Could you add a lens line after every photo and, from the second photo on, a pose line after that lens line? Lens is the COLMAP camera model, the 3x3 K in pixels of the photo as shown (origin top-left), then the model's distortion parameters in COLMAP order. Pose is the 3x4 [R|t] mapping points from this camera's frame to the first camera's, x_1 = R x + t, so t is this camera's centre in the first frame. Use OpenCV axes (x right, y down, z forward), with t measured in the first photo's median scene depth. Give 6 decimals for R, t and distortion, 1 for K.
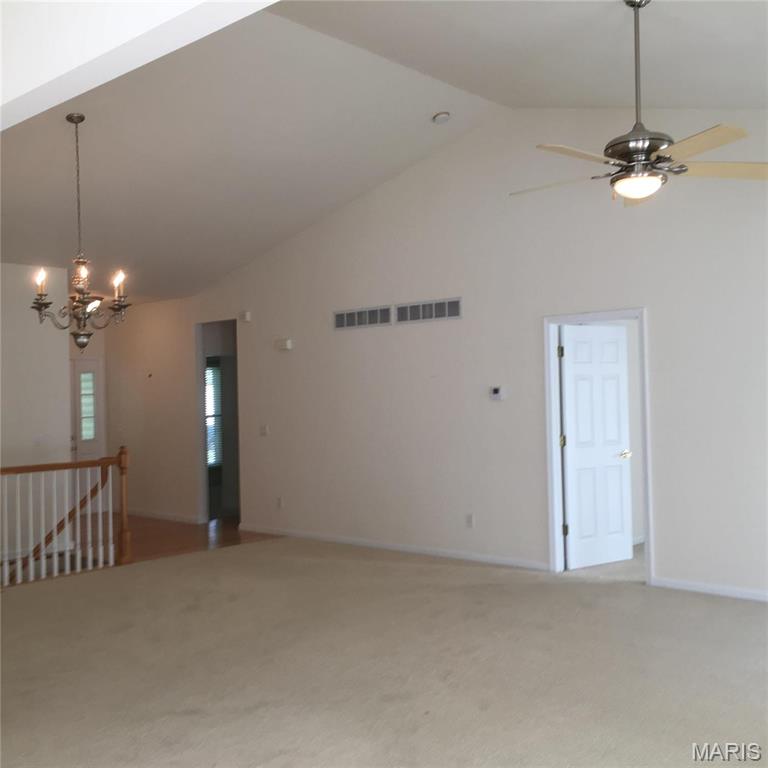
lens RADIAL K [[875.1, 0, 381.4], [0, 875.1, 383.4], [0, 0, 1]] dist [0.060582, -0.027998]
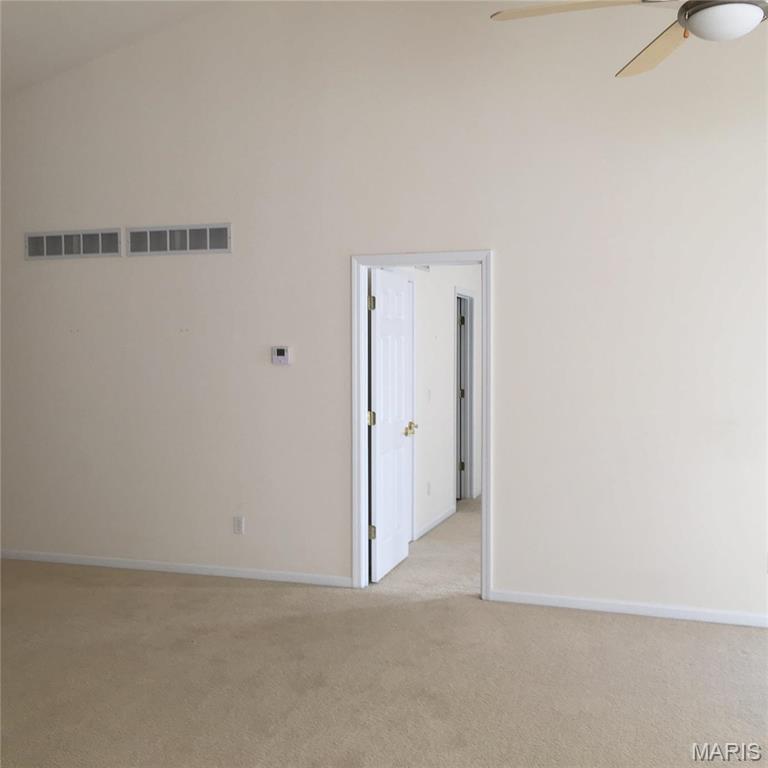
lens RADIAL K [[875.1, 0, 381.4], [0, 875.1, 383.4], [0, 0, 1]] dist [0.060582, -0.027998]
pose [[0.918221, 0.004654, 0.396042, -0.084414], [-0.023646, 0.998792, 0.043084, 0.001127], [-0.395363, -0.048926, 0.917221, 0.273113]]
